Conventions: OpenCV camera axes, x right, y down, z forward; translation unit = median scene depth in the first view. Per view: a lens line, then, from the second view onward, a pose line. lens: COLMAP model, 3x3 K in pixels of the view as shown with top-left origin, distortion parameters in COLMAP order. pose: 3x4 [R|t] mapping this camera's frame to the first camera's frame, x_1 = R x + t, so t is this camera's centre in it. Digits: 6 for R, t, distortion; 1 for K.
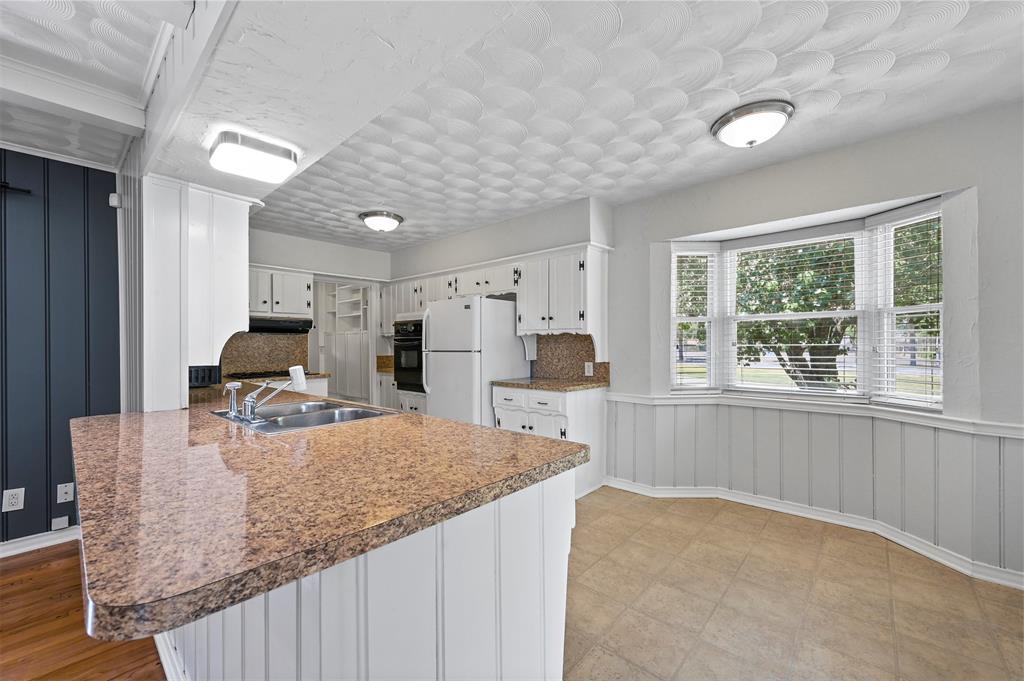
lens RADIAL K [[407.7, 0, 508.6], [0, 407.7, 344.5], [0, 0, 1]] dist [-0.000748, -0.000027]
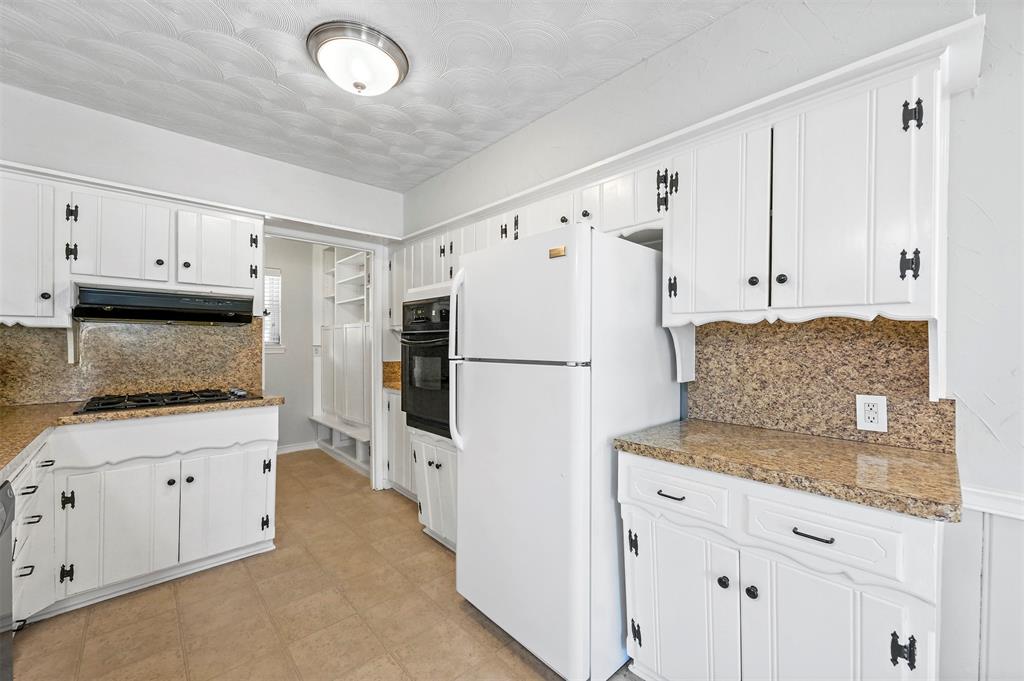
lens RADIAL K [[407.7, 0, 513.3], [0, 407.7, 342.1], [0, 0, 1]] dist [-0.000748, -0.000027]
pose [[0.996755, 0.008336, -0.080058, -0.098590], [-0.008735, 0.999951, -0.004627, -0.001844], [0.080016, 0.005311, 0.996779, 0.529500]]
